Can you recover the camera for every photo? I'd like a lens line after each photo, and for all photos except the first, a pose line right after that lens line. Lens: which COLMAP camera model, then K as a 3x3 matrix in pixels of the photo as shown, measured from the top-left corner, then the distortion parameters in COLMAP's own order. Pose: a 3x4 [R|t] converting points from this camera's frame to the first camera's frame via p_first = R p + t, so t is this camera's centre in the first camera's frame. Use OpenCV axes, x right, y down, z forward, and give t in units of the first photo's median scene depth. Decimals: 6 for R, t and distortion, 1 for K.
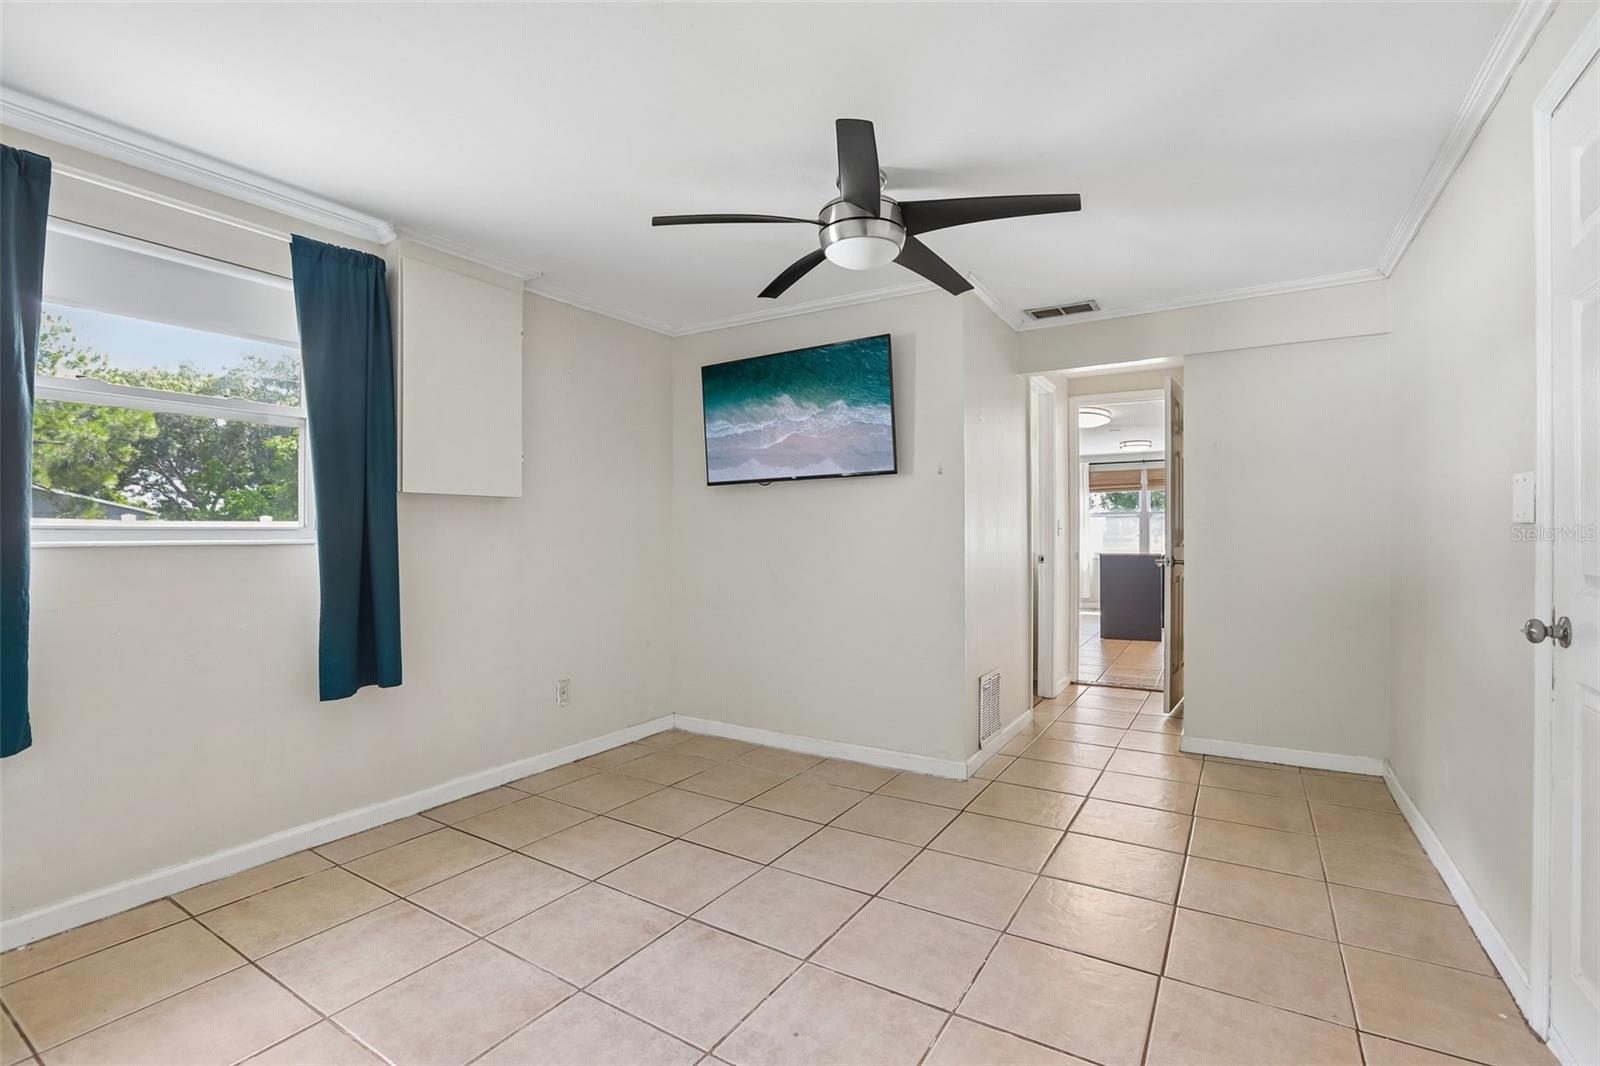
lens RADIAL K [[733.5, 0, 795.7], [0, 733.5, 535.1], [0, 0, 1]] dist [-0.040132, 0.011688]
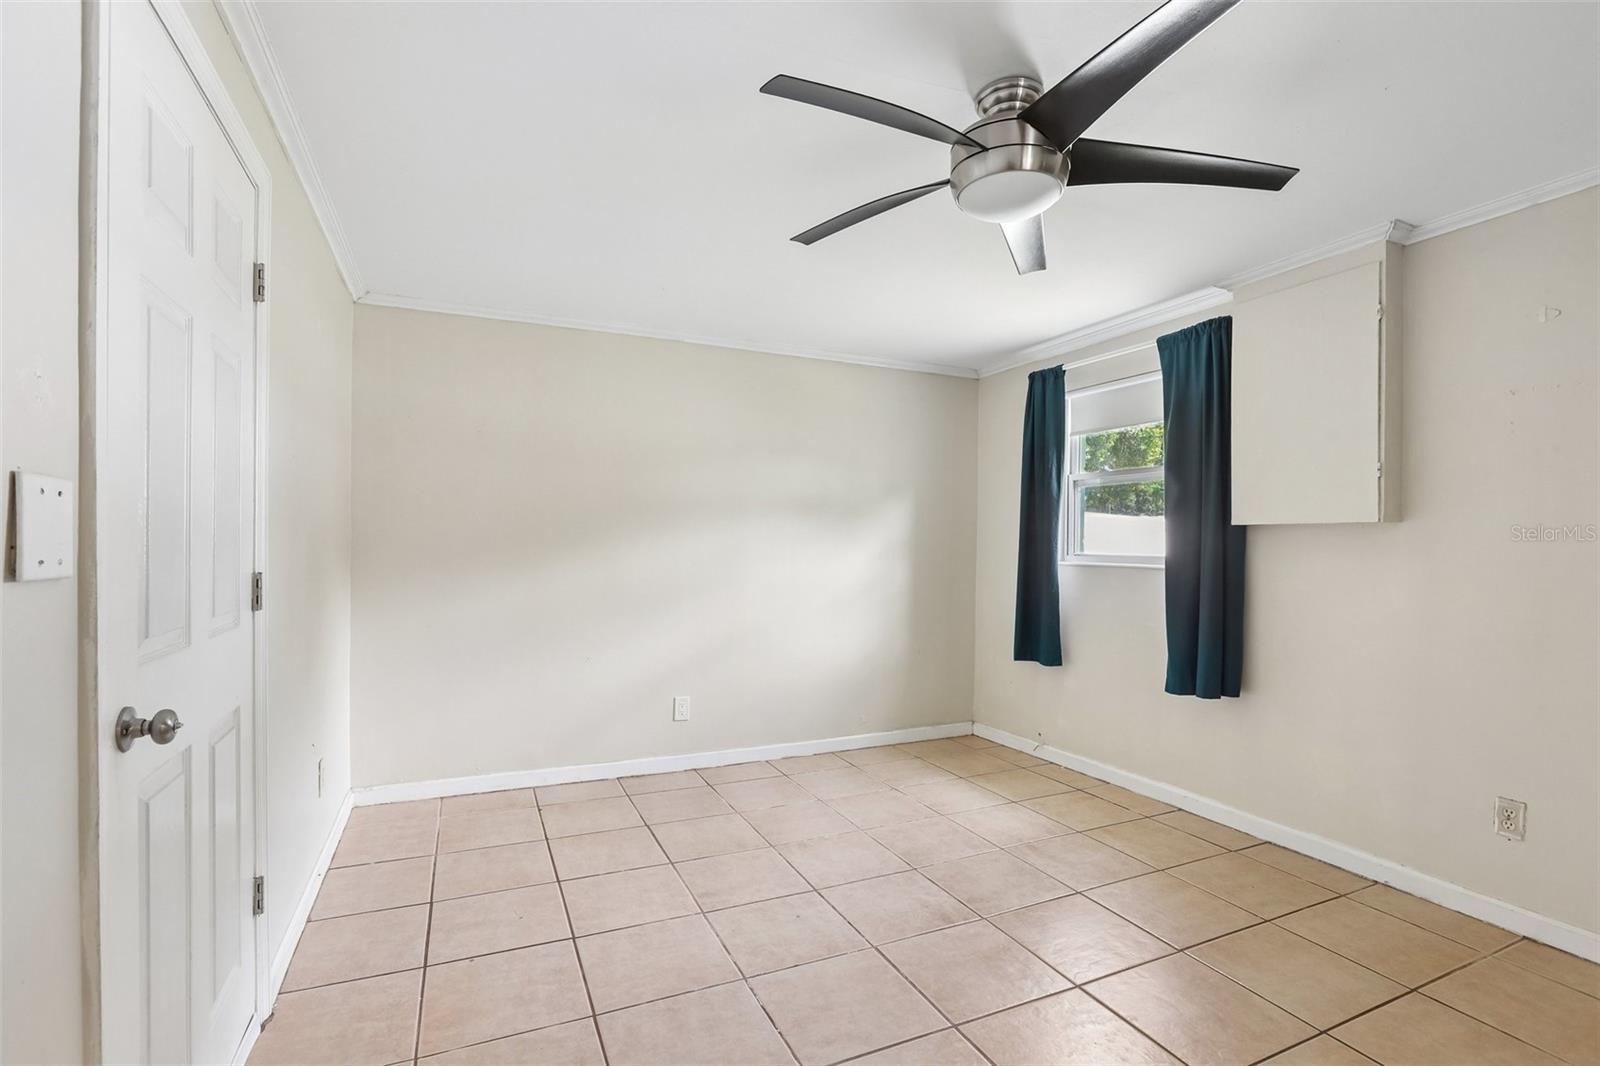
lens RADIAL K [[733.5, 0, 797.4], [0, 733.5, 539.9], [0, 0, 1]] dist [-0.040132, 0.011688]
pose [[-0.552704, -0.005541, -0.833359, 0.785214], [-0.009398, 0.999956, -0.000416, -0.032348], [0.833325, 0.007602, -0.552732, 1.169344]]
